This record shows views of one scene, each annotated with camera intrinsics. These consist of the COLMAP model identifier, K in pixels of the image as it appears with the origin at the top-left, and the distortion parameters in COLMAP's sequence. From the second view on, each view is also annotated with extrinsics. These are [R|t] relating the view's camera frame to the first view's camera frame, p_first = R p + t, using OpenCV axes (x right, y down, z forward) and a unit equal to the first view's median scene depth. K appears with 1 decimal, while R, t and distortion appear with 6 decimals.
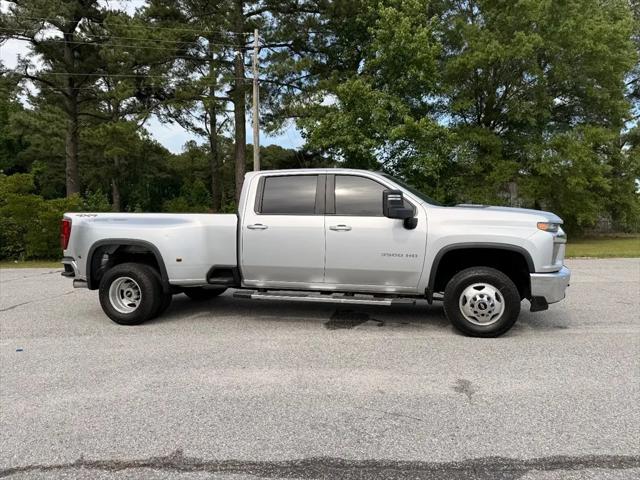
lens RADIAL K [[499.4, 0, 320.0], [0, 499.4, 240.0], [0, 0, 1]] dist [0.044296, -0.066247]
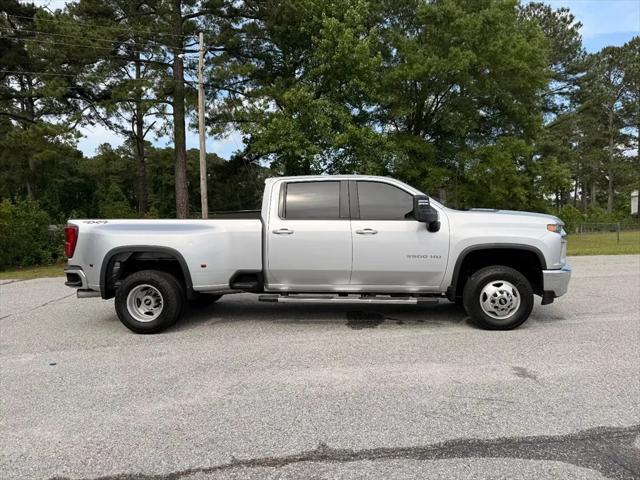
lens RADIAL K [[499.4, 0, 320.0], [0, 499.4, 240.0], [0, 0, 1]] dist [0.044296, -0.066247]
pose [[0.987500, -0.014454, 0.156958, -0.197153], [0.016126, 0.999826, -0.009389, 0.001347], [-0.156795, 0.011803, 0.987561, -0.017522]]
